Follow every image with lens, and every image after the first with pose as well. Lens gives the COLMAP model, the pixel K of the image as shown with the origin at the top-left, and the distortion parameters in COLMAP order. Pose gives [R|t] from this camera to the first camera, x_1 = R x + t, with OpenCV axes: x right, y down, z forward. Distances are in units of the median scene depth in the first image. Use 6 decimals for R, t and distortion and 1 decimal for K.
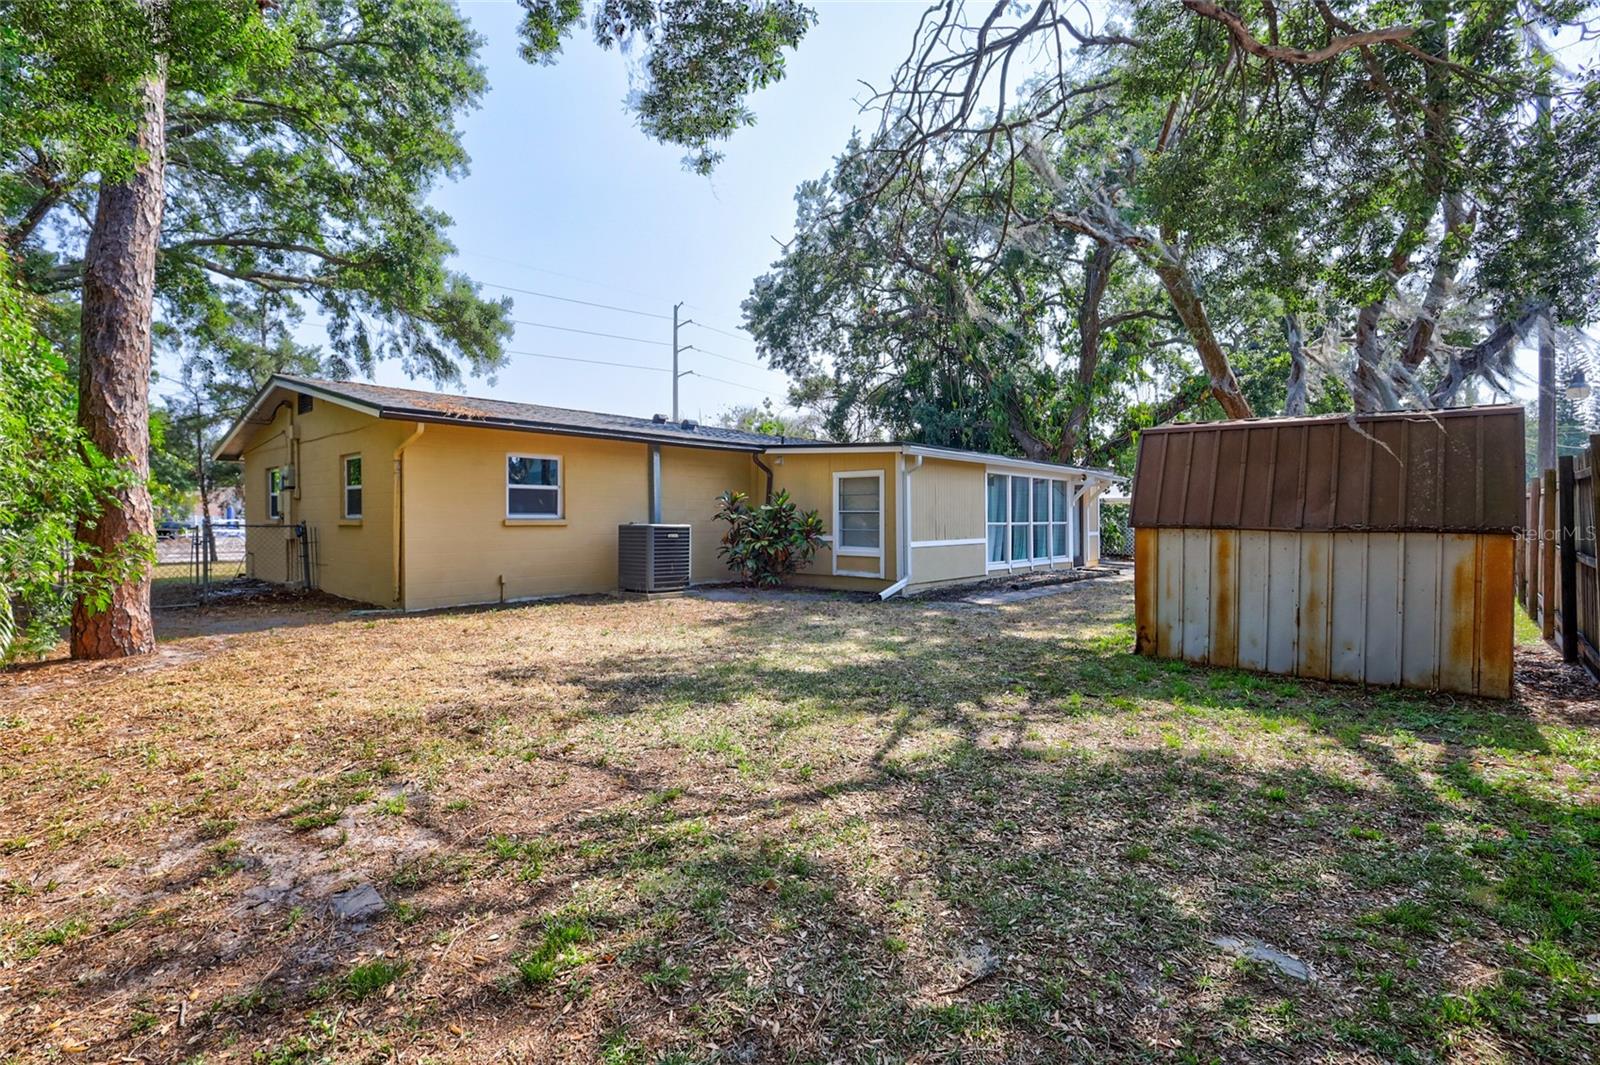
lens RADIAL K [[742.4, 0, 783.9], [0, 742.4, 534.2], [0, 0, 1]] dist [0.004783, 0.000337]
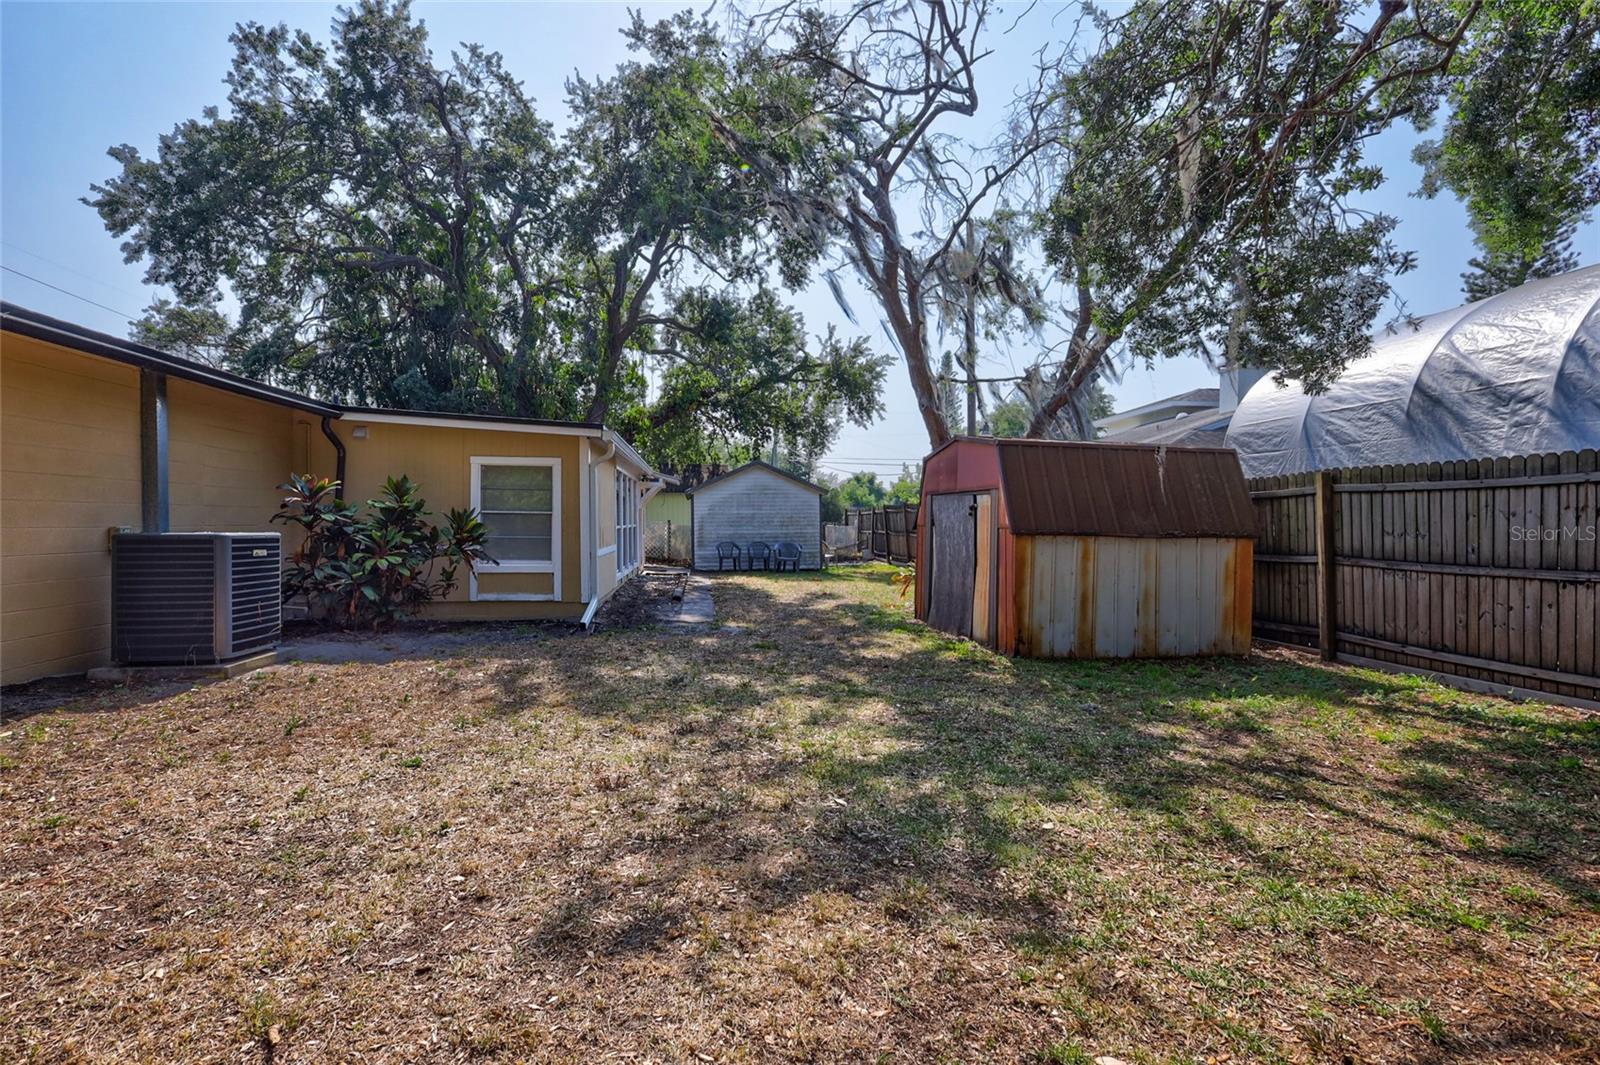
lens RADIAL K [[742.4, 0, 799.5], [0, 742.4, 530.2], [0, 0, 1]] dist [0.004783, 0.000337]
pose [[0.657191, -0.005238, 0.753706, -0.309128], [0.010092, 0.999947, -0.001851, -0.009875], [-0.753657, 0.008823, 0.657209, 0.343696]]
